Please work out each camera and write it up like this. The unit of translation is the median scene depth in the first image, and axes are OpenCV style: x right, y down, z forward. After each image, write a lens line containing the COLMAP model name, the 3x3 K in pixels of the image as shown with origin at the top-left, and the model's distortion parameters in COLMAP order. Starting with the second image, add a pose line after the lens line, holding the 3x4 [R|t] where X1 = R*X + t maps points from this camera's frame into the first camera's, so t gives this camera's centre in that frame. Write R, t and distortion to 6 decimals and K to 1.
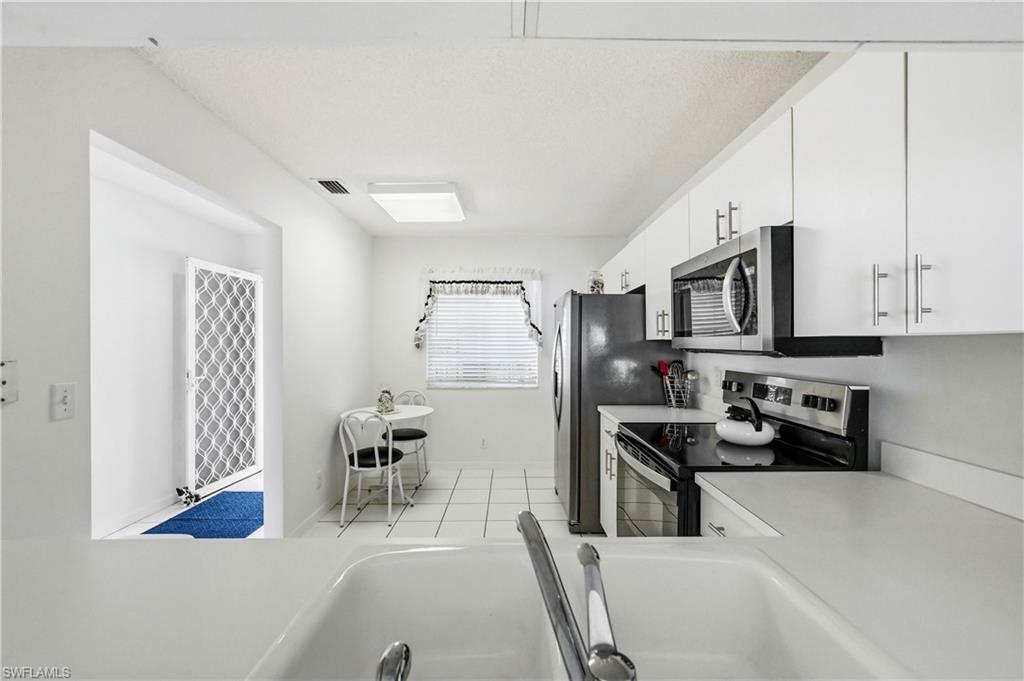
lens RADIAL K [[408.8, 0, 509.9], [0, 408.8, 343.8], [0, 0, 1]] dist [0.001380, 0.000143]
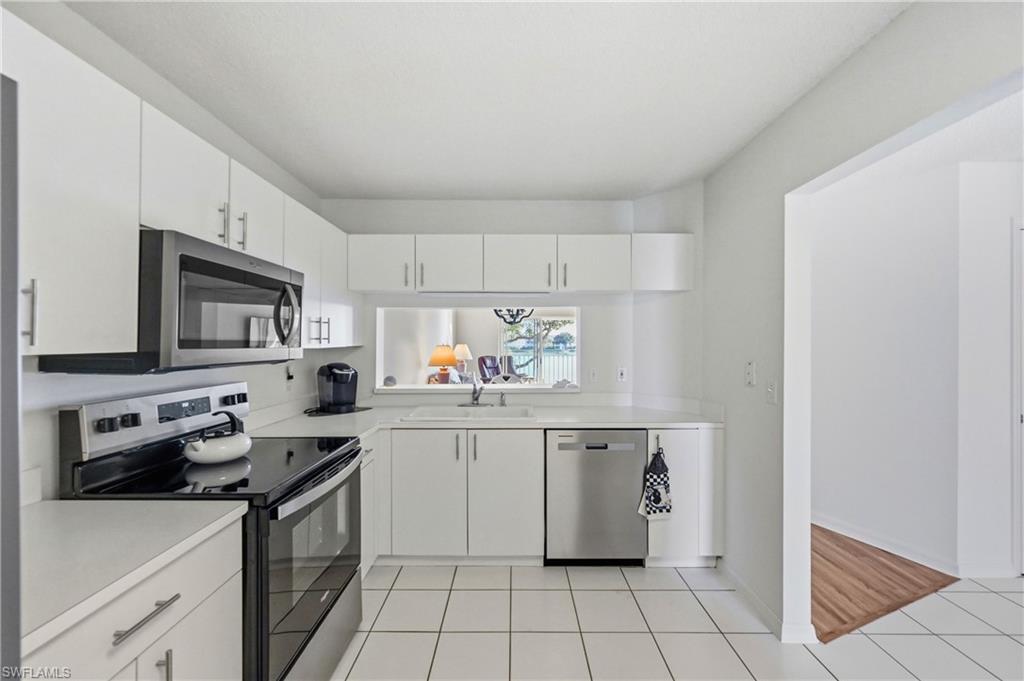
lens RADIAL K [[408.8, 0, 513.9], [0, 408.8, 339.8], [0, 0, 1]] dist [0.001380, 0.000143]
pose [[-0.999920, -0.000543, -0.012657, -0.040284], [-0.000480, 0.999987, -0.005030, -0.013048], [0.012659, -0.005023, -0.999907, 0.794473]]
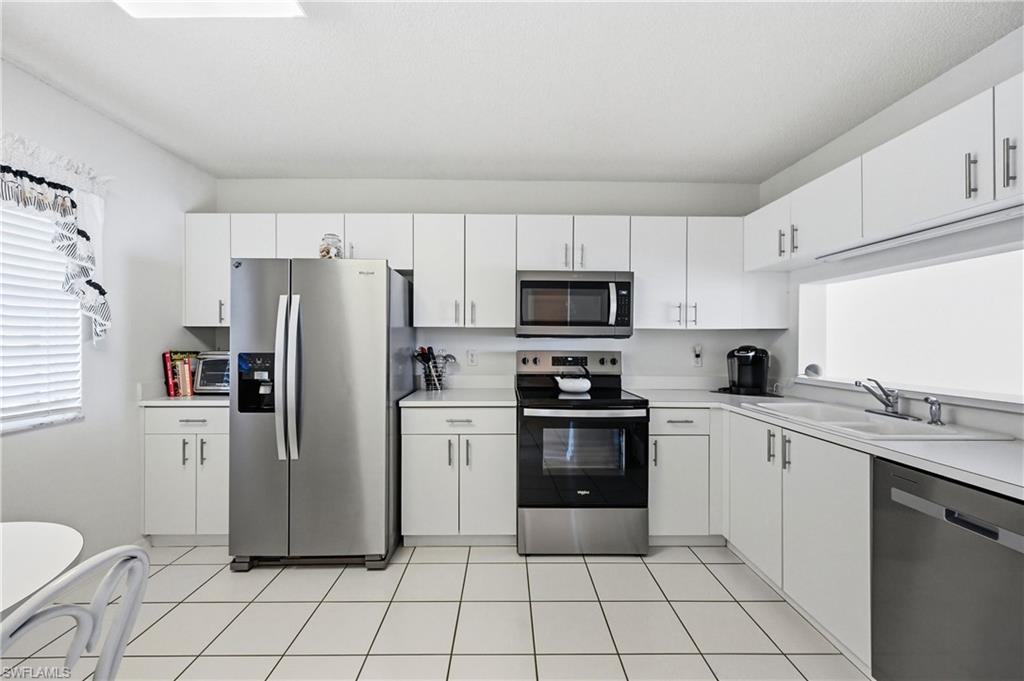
lens RADIAL K [[408.8, 0, 510.9], [0, 408.8, 338.3], [0, 0, 1]] dist [0.001380, 0.000143]
pose [[-0.008972, 0.007622, 0.999931, -0.431642], [-0.003740, 0.999964, -0.007656, 0.016365], [-0.999953, -0.003808, -0.008944, 0.513559]]
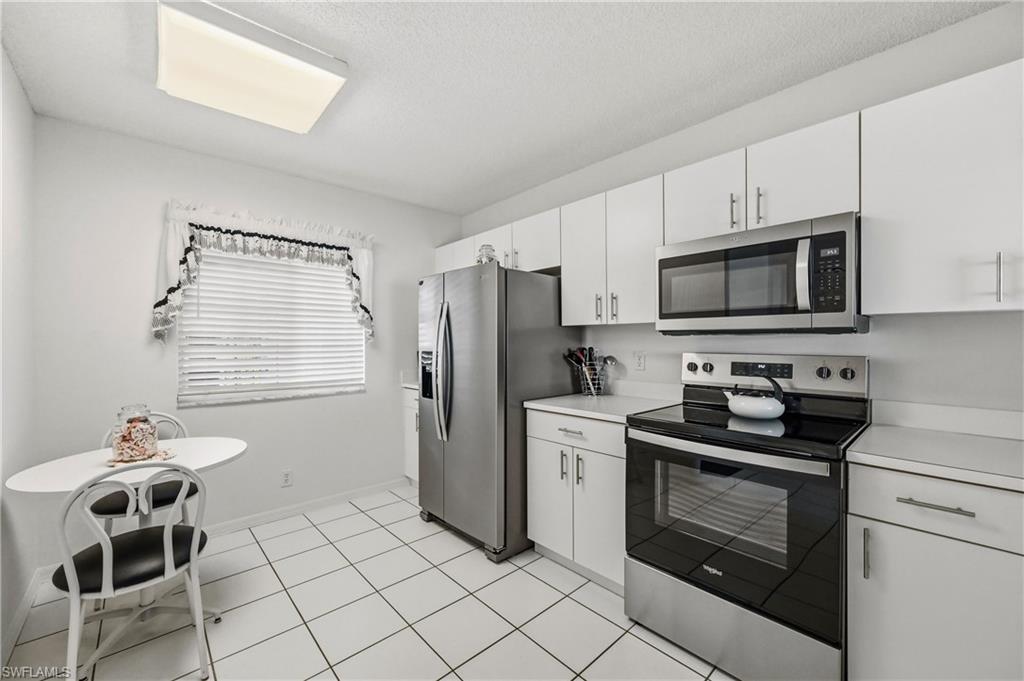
lens RADIAL K [[408.8, 0, 509.5], [0, 408.8, 342.0], [0, 0, 1]] dist [0.001380, 0.000143]
pose [[0.741449, -0.001903, 0.671007, -0.251239], [0.002822, 0.999996, -0.000282, 0.017963], [-0.671004, 0.002103, 0.741451, 0.258720]]
